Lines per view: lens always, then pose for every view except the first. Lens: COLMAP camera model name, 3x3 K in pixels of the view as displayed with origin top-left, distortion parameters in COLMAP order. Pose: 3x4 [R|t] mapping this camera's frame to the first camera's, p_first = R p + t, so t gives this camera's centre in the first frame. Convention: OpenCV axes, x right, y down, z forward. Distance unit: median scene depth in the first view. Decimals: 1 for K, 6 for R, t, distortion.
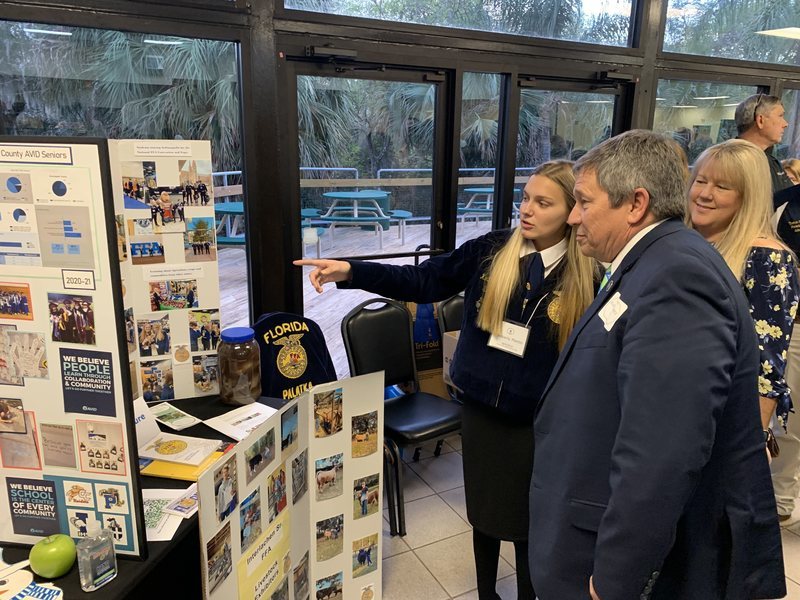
lens RADIAL K [[610.6, 0, 397.7], [0, 610.6, 292.9], [0, 0, 1]] dist [0.011142, -0.003661]
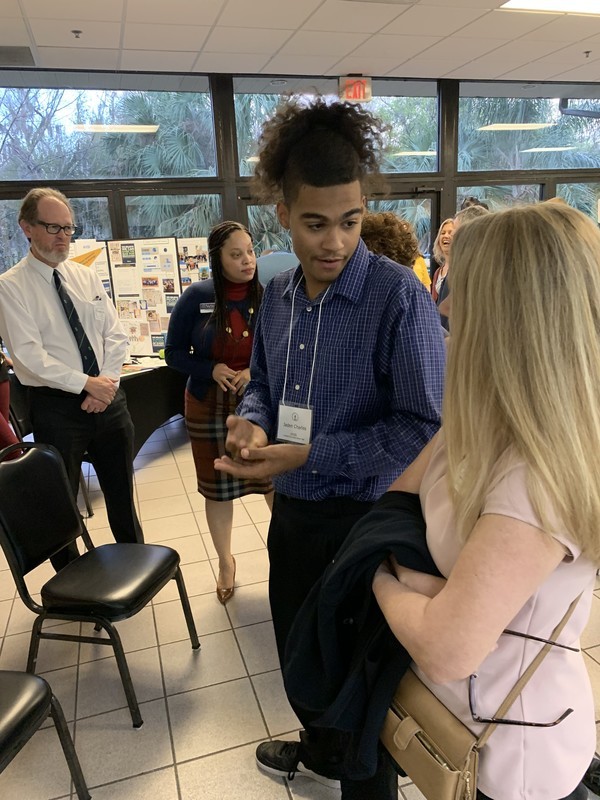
lens RADIAL K [[610.6, 0, 303.5], [0, 610.6, 403.7], [0, 0, 1]] dist [0.011142, -0.003661]
pose [[0.982576, -0.021285, -0.184639, 0.602622], [0.024178, 0.999617, 0.013430, 0.463366], [0.184282, -0.017660, 0.982715, -1.600926]]
